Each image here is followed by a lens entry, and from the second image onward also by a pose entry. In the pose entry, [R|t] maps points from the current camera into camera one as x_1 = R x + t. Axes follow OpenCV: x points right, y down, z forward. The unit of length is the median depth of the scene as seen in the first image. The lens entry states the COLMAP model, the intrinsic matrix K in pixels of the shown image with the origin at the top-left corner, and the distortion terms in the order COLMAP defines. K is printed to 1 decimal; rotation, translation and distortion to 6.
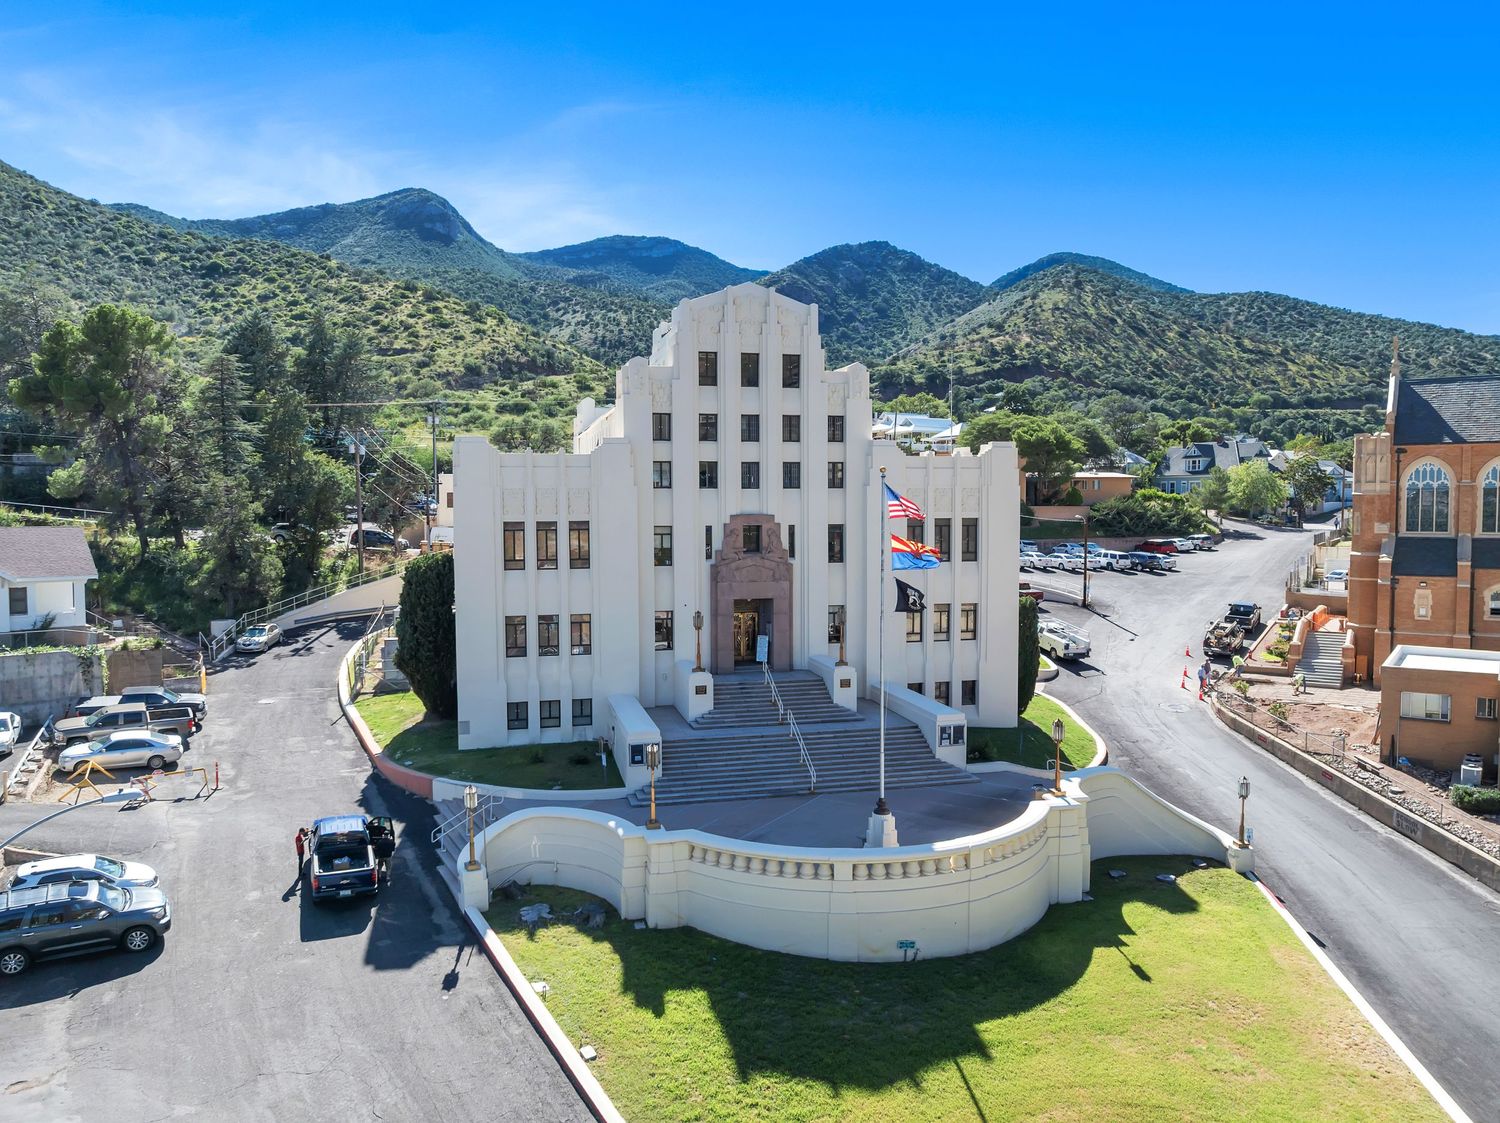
lens RADIAL K [[1053.8, 0, 750.0], [0, 1053.8, 561.5], [0, 0, 1]] dist [-0.035652, -0.006643]
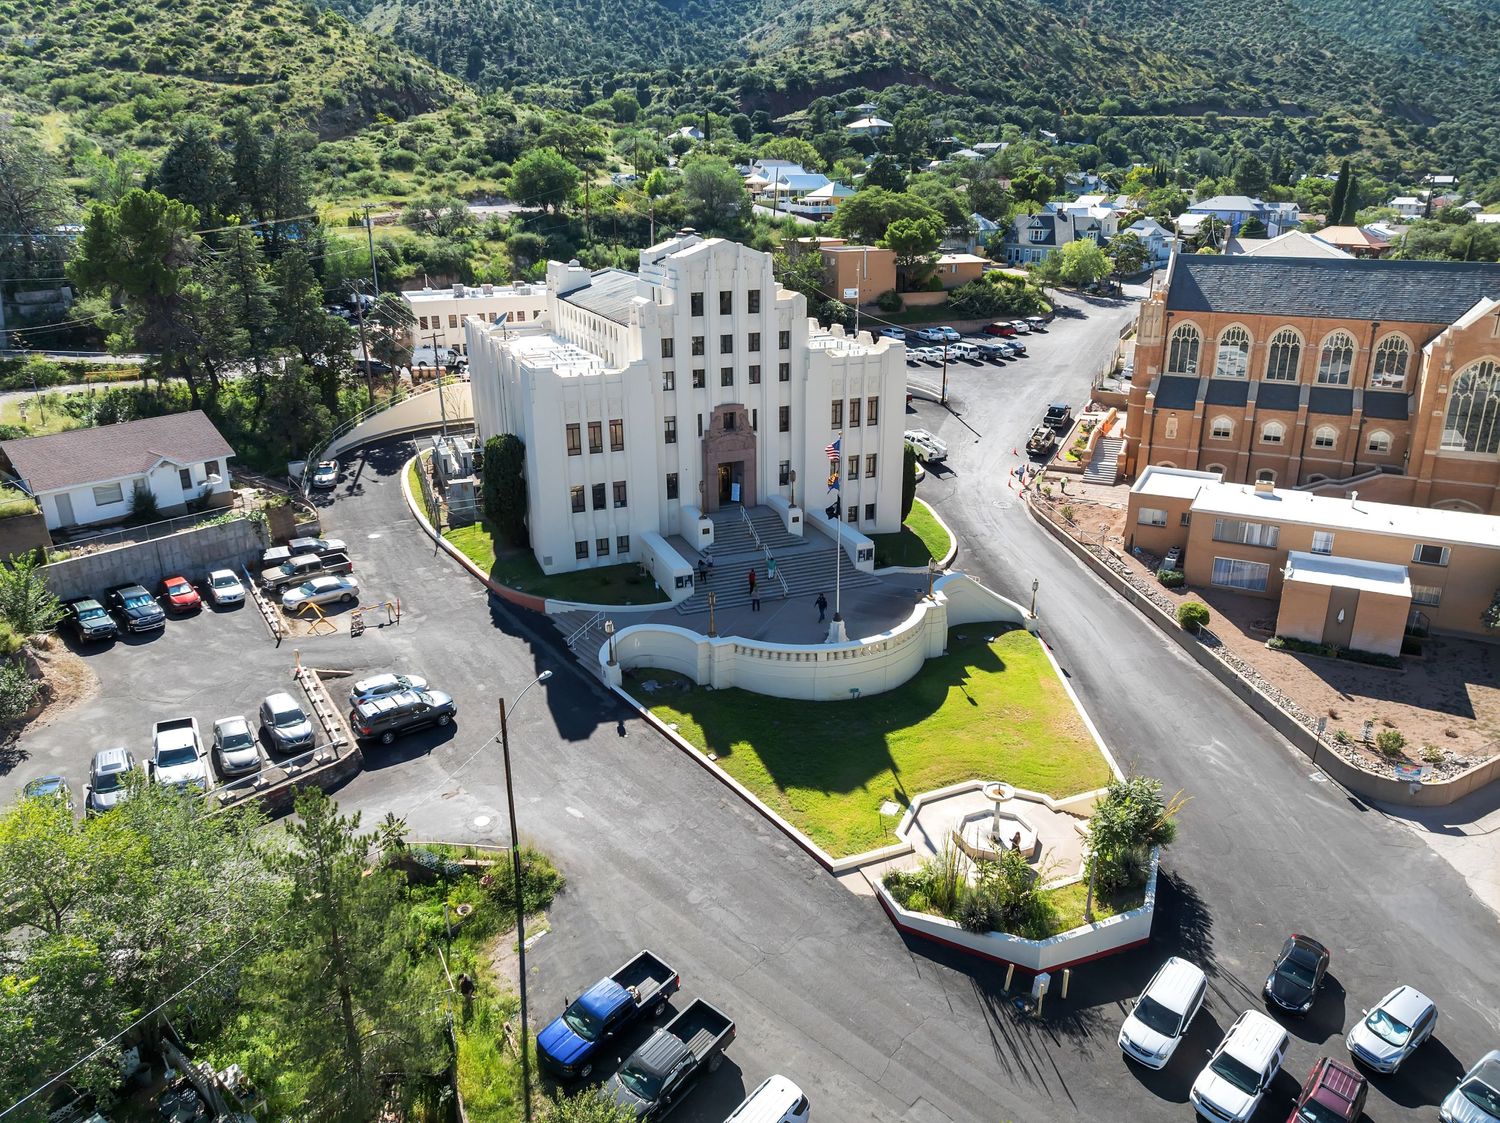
lens RADIAL K [[1053.8, 0, 750.0], [0, 1053.8, 561.5], [0, 0, 1]] dist [-0.035652, -0.006643]
pose [[0.989944, -0.051602, 0.131710, -0.116077], [0.011864, 0.958096, 0.286202, -0.170385], [-0.140959, -0.281762, 0.949074, -0.301303]]
